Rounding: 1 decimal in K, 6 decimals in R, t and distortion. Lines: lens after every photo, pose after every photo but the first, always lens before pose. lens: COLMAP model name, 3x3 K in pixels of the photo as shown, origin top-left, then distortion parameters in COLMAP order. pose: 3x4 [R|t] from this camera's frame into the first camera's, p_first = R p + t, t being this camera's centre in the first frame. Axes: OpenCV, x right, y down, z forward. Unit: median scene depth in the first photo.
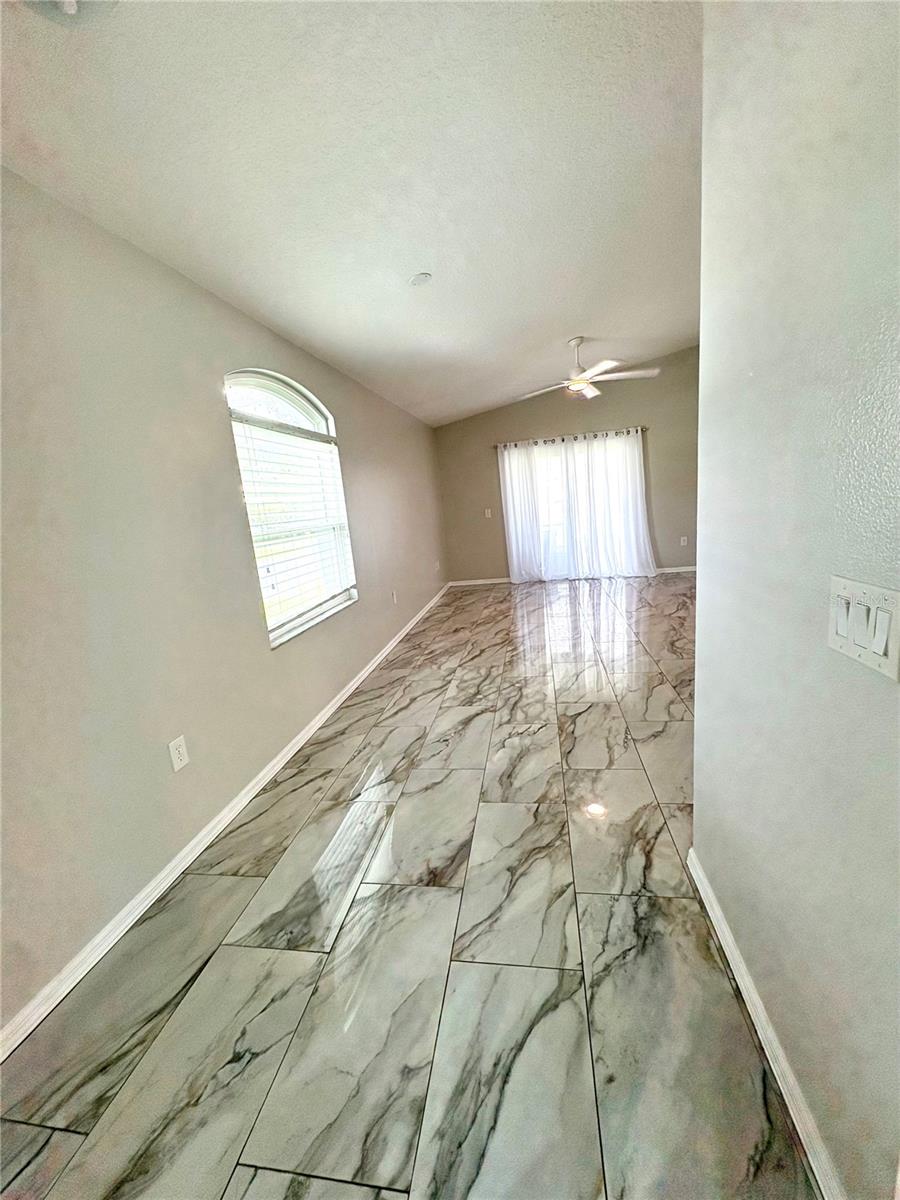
lens RADIAL K [[476.0, 0, 452.3], [0, 476.0, 597.9], [0, 0, 1]] dist [-0.000674, 0.000044]
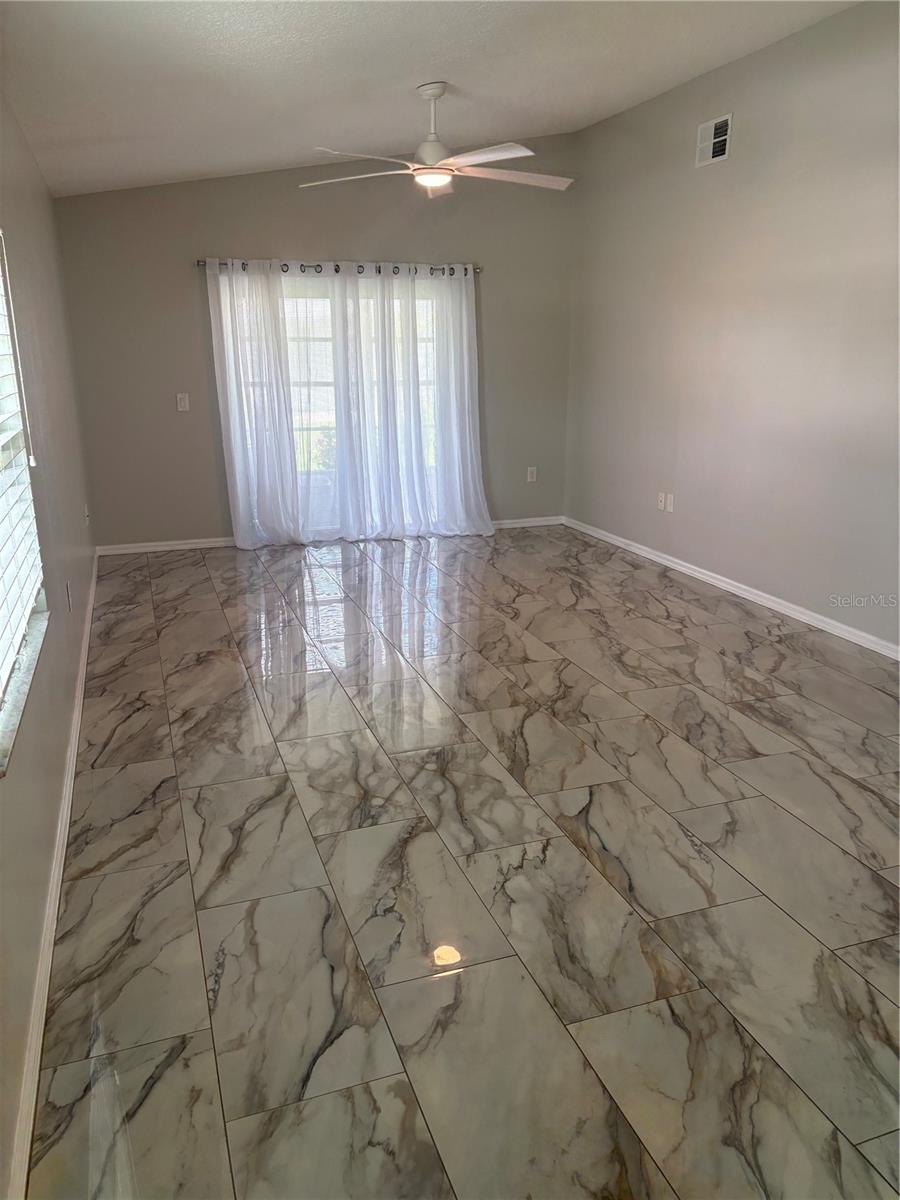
lens RADIAL K [[892.4, 0, 445.0], [0, 892.4, 620.3], [0, 0, 1]] dist [0.057081, -0.068094]
pose [[0.872987, -0.054465, 0.484693, -0.323373], [0.019536, 0.996853, 0.076831, -0.053362], [-0.487352, -0.057603, 0.871304, 0.156106]]
